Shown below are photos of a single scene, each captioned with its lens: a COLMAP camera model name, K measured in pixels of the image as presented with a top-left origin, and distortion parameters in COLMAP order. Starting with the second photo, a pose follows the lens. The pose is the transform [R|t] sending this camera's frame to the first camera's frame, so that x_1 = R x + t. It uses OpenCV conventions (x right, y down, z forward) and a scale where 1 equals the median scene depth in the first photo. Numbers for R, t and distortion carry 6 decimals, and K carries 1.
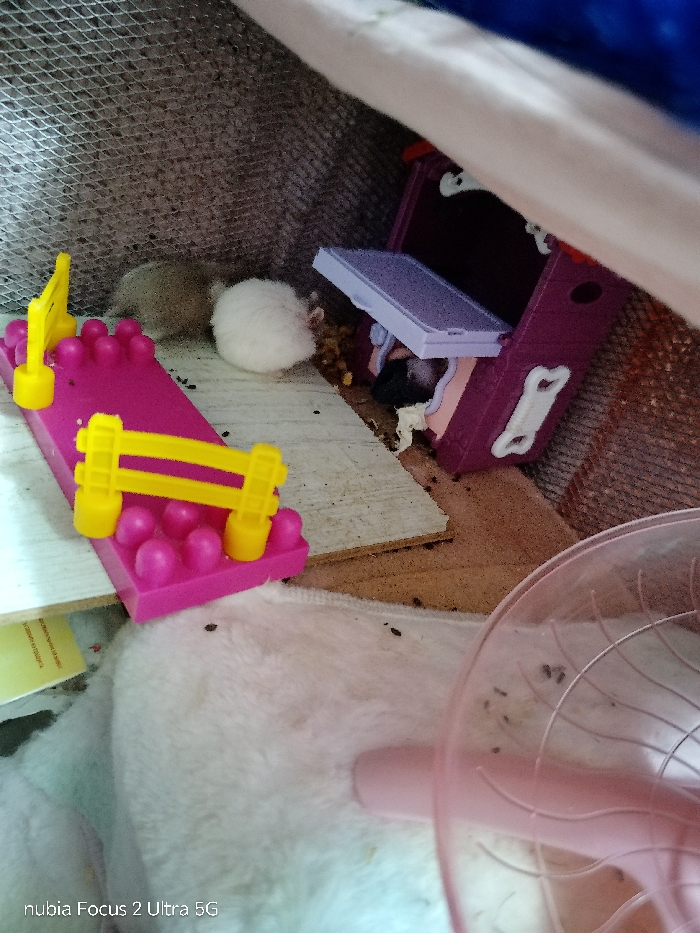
lens RADIAL K [[670.5, 0, 350.0], [0, 670.5, 466.5], [0, 0, 1]] dist [-0.028289, 0.001776]
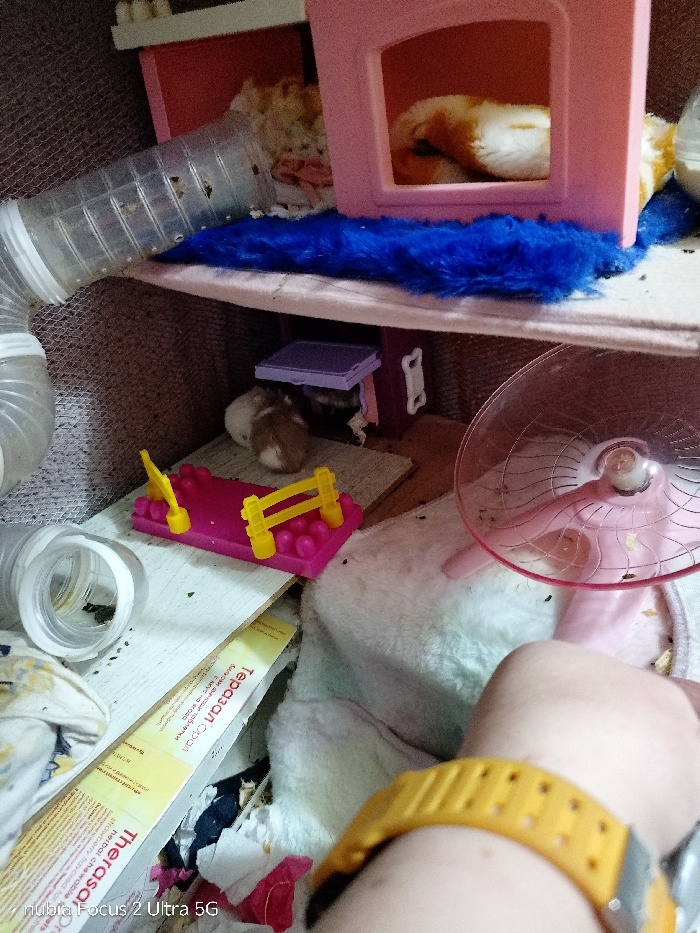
lens RADIAL K [[670.5, 0, 350.0], [0, 670.5, 466.5], [0, 0, 1]] dist [-0.028289, 0.001776]
pose [[0.827991, -0.548843, 0.114900, -0.224246], [0.553094, 0.833096, -0.006253, 0.022341], [-0.092291, 0.068728, 0.993357, -0.821789]]
